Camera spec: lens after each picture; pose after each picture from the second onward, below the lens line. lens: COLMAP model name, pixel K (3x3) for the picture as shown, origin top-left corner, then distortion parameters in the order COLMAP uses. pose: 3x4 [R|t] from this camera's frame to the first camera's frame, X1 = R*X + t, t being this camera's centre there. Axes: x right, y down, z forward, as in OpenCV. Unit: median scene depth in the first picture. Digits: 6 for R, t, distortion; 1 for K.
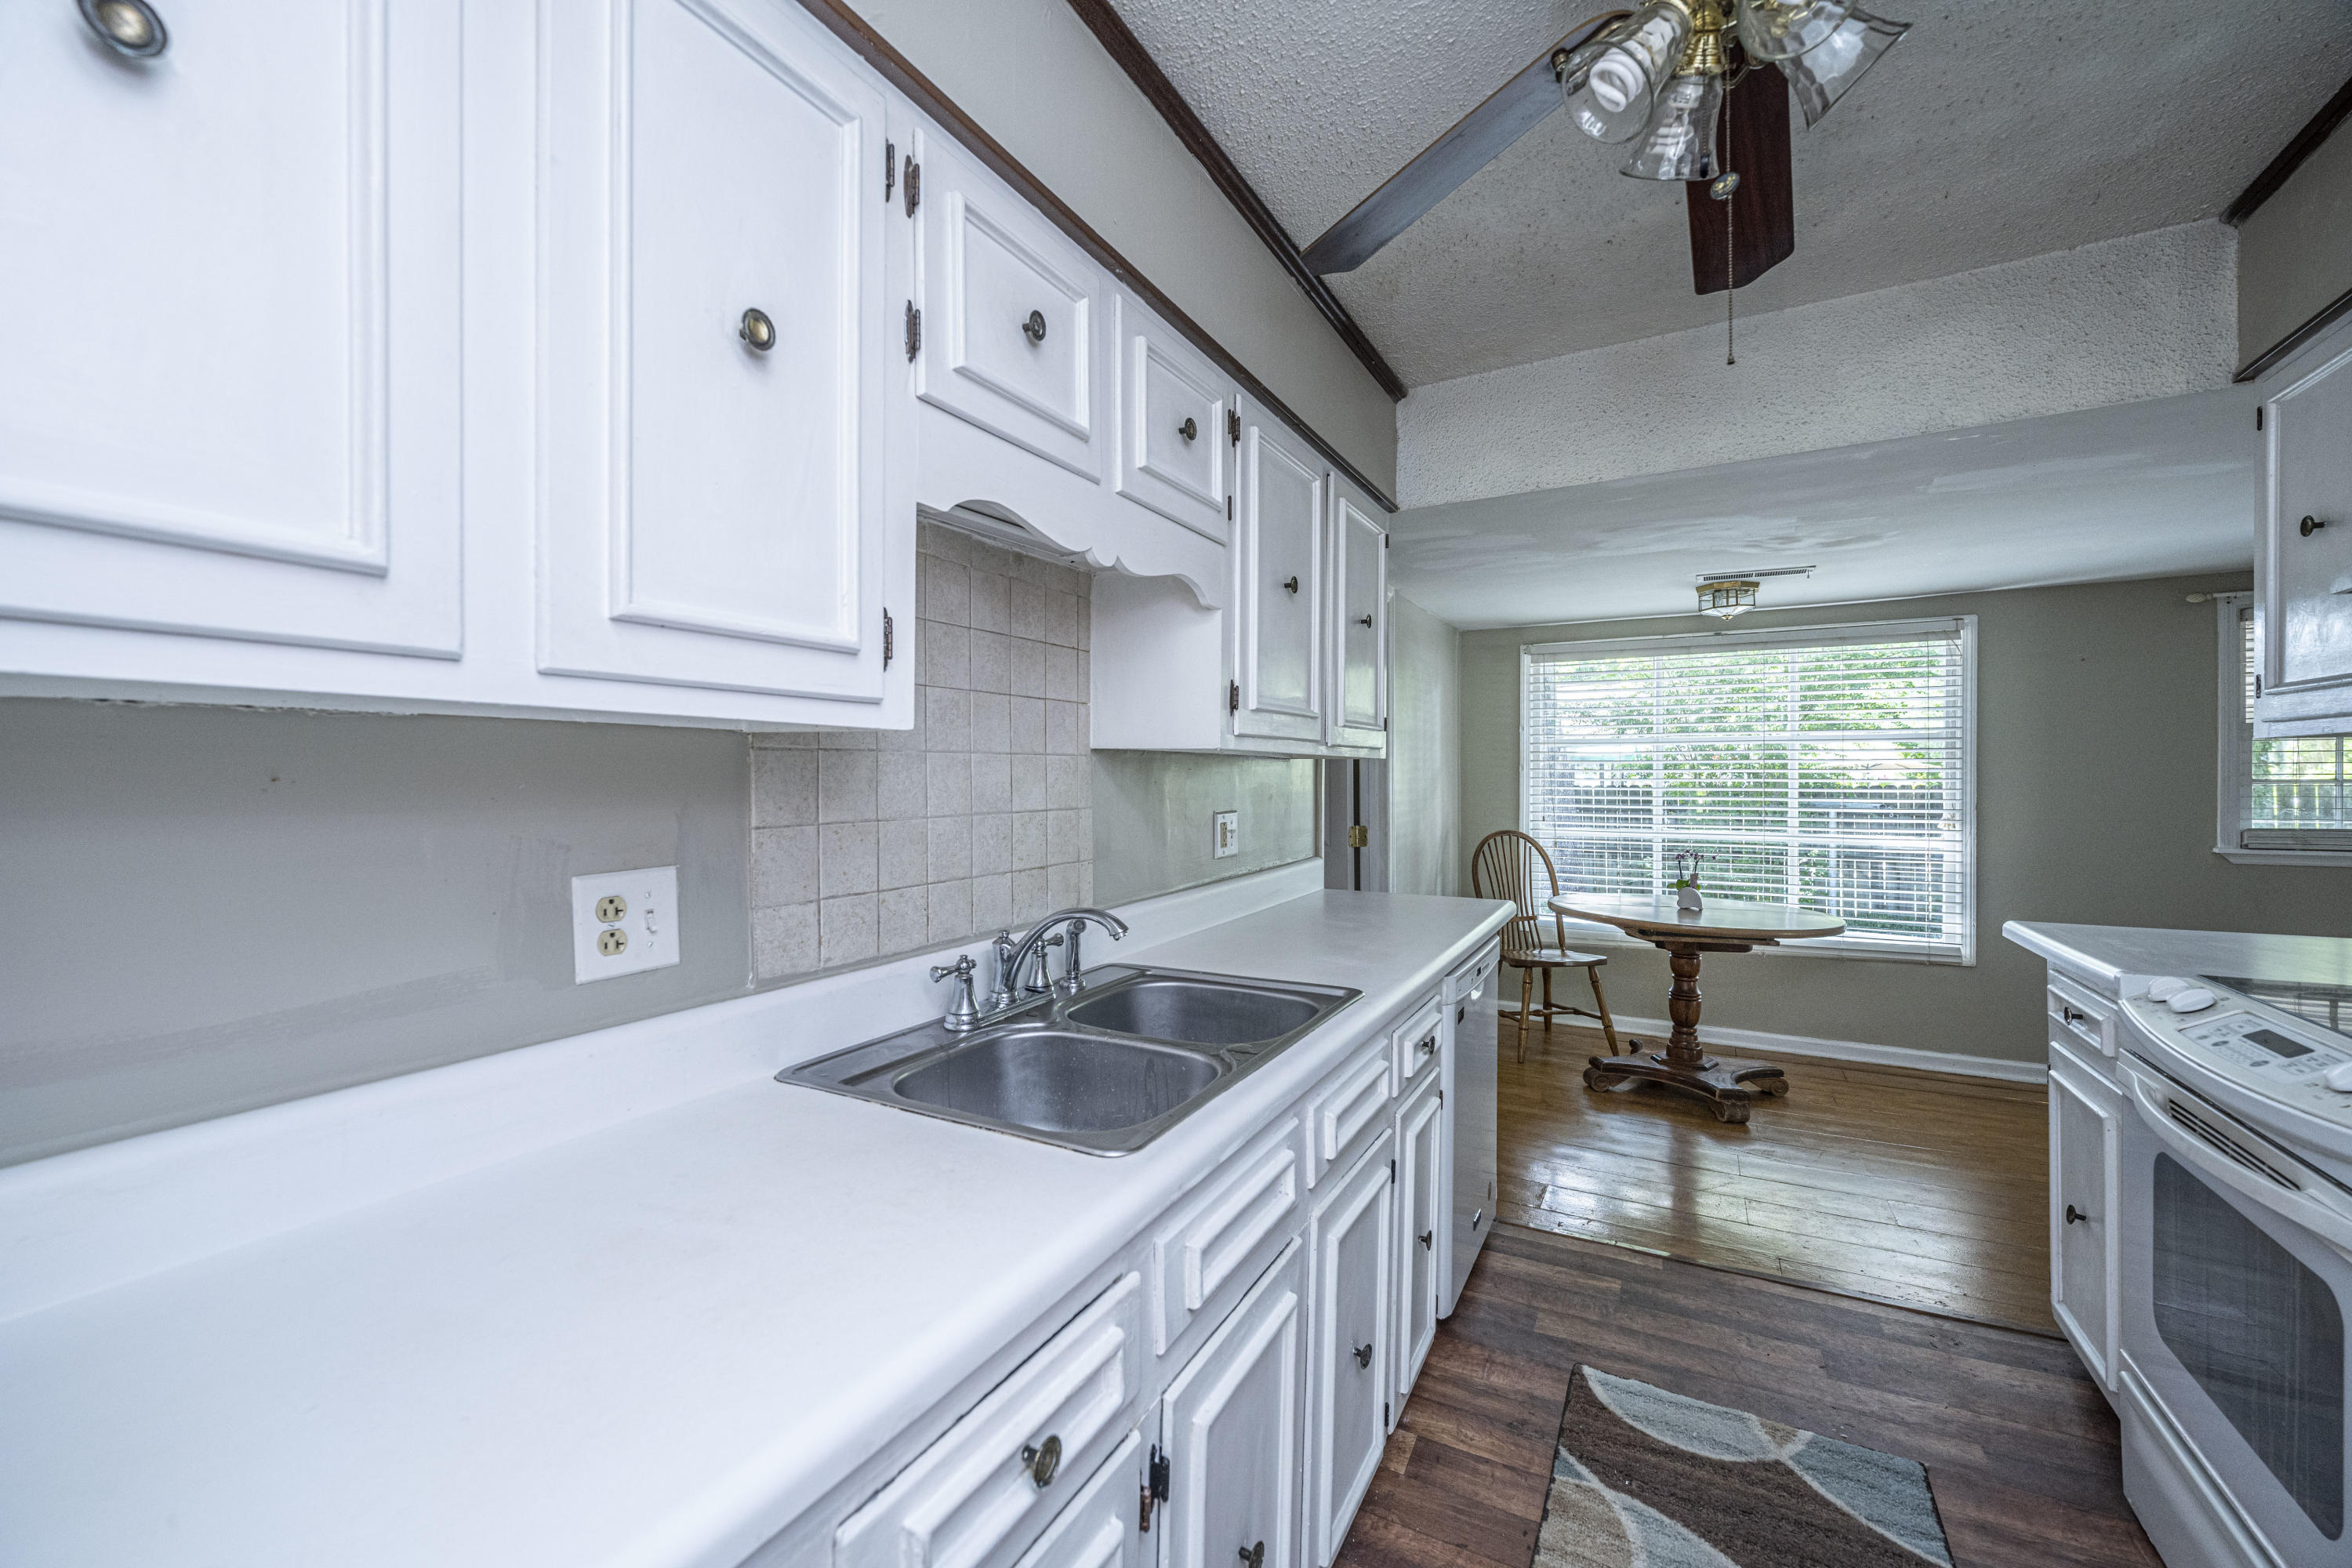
lens RADIAL K [[933.3, 0, 1153.7], [0, 933.3, 787.1], [0, 0, 1]] dist [-0.023152, -0.001019]
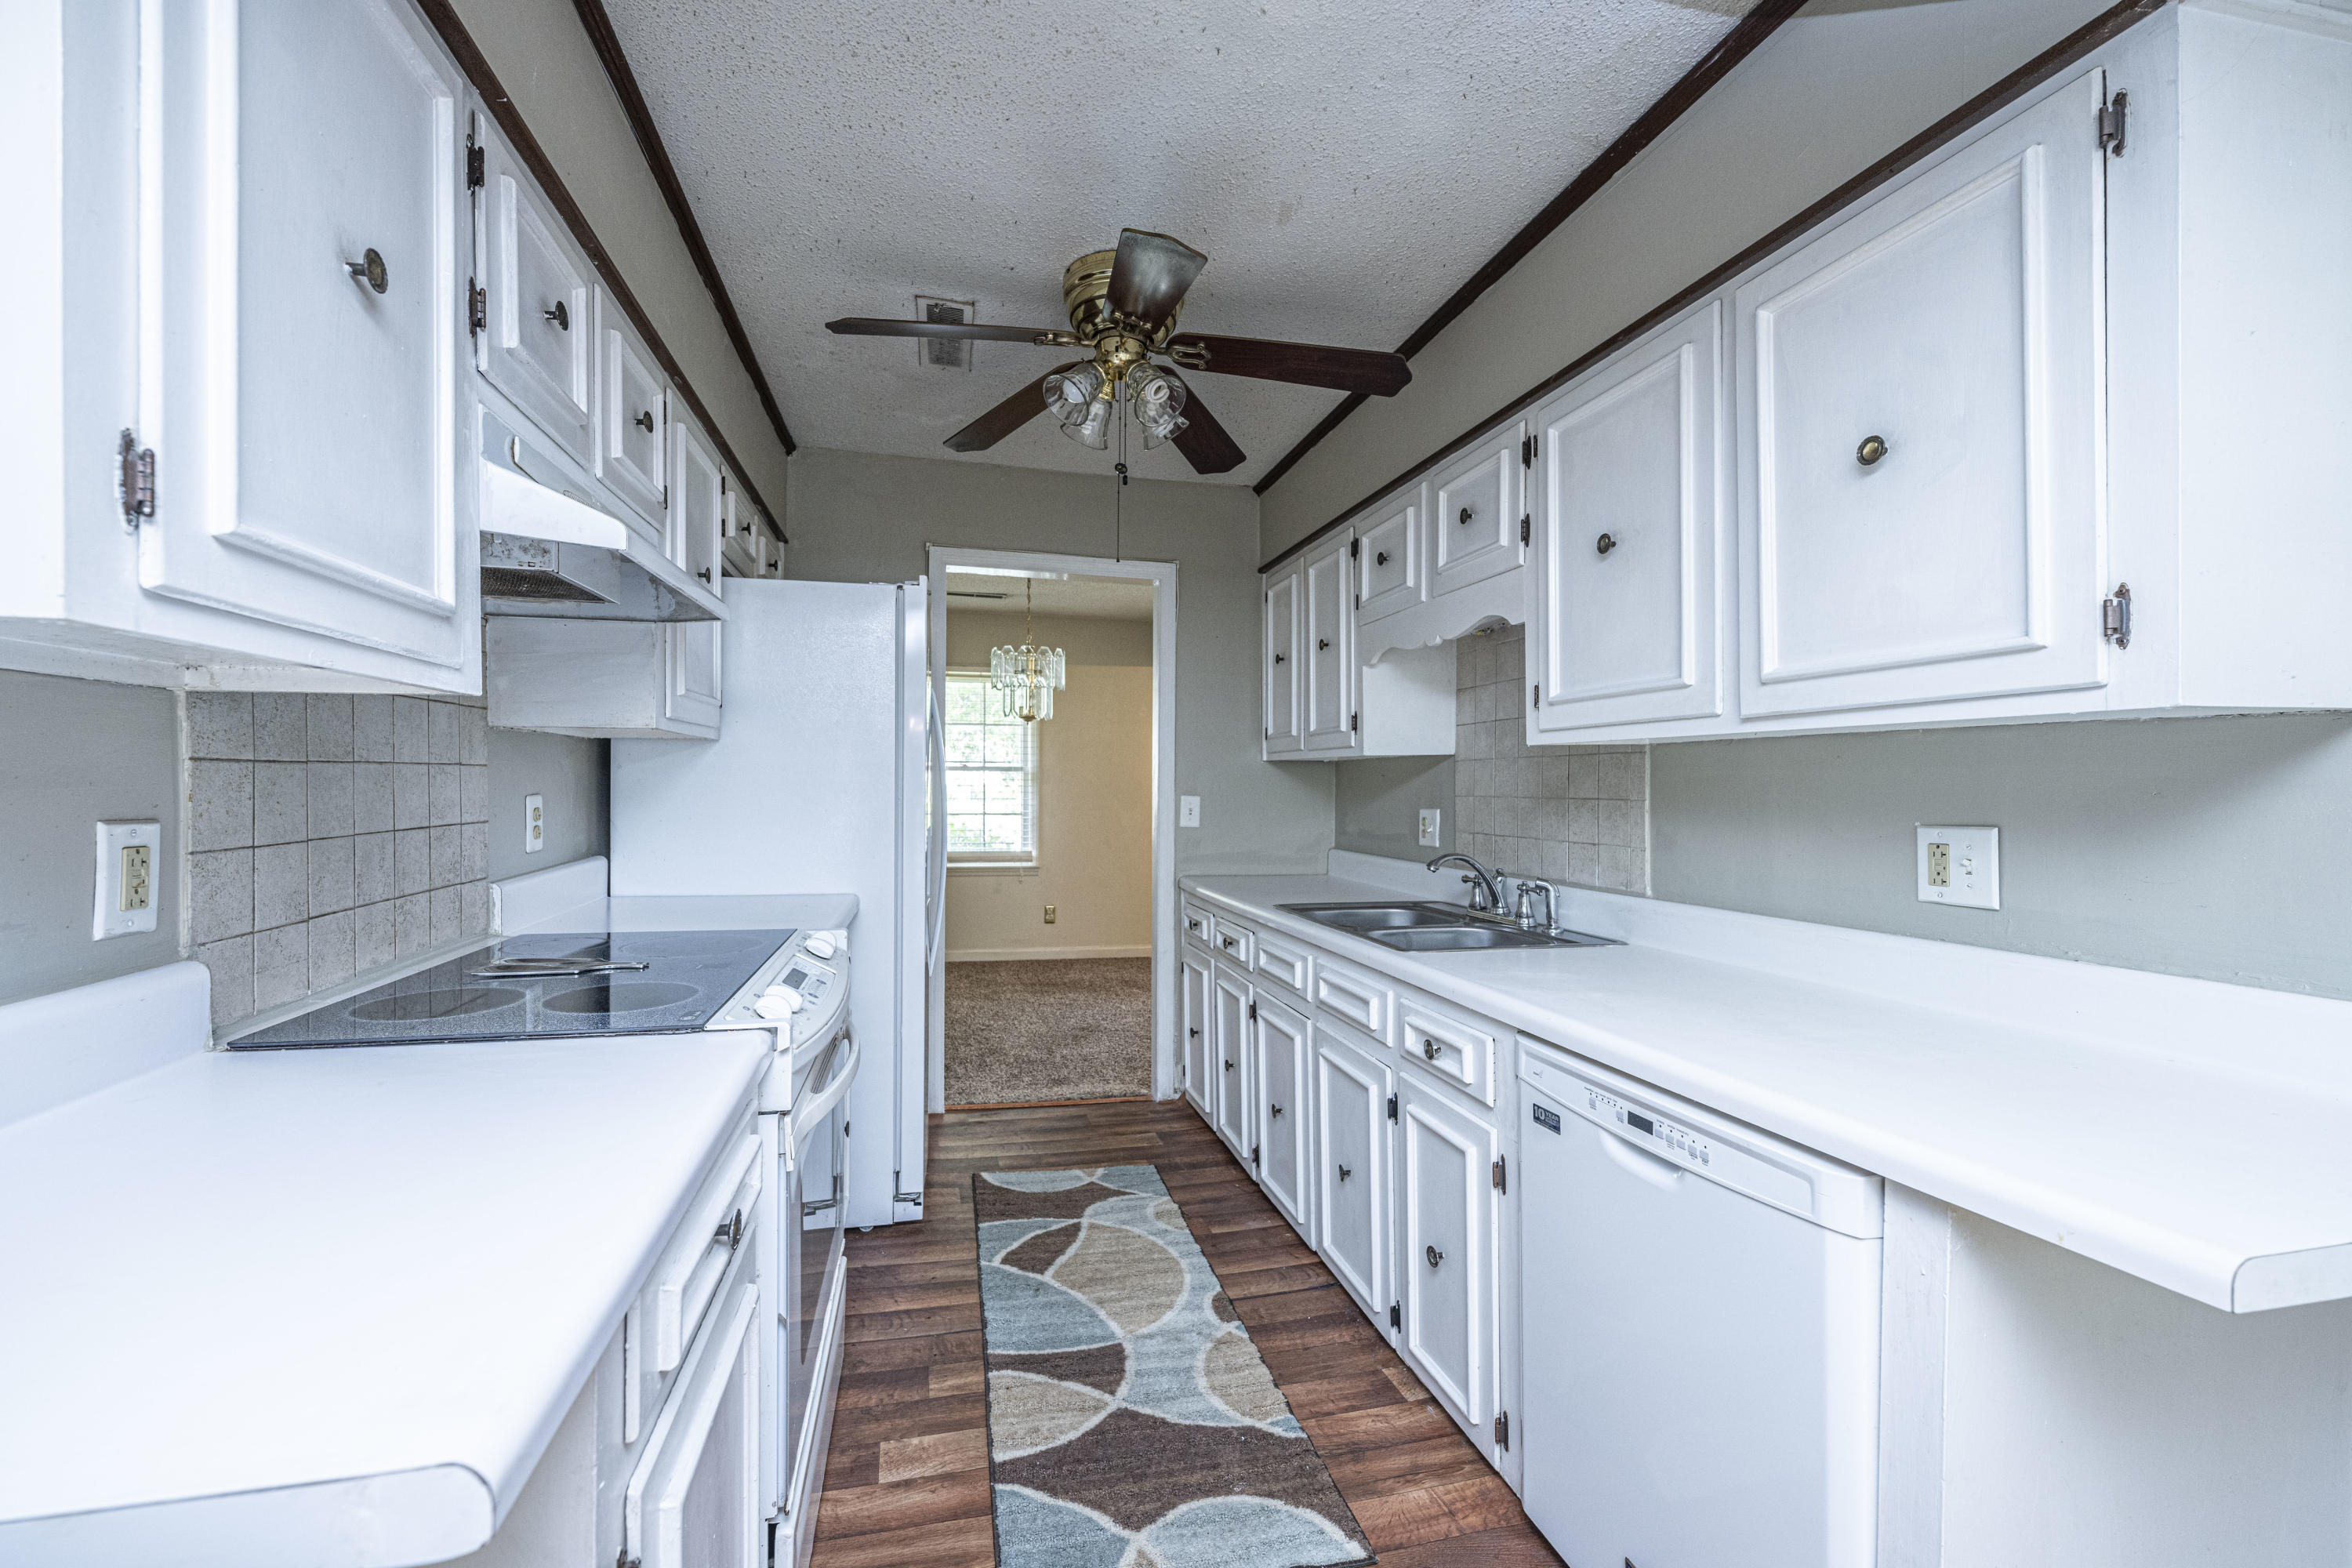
lens RADIAL K [[933.3, 0, 1160.9], [0, 933.3, 775.8], [0, 0, 1]] dist [-0.023152, -0.001019]
pose [[-0.725811, 0.007509, -0.687853, 1.246852], [0.005905, 0.999972, 0.004684, -0.015619], [0.687869, -0.000662, -0.725835, 1.619504]]
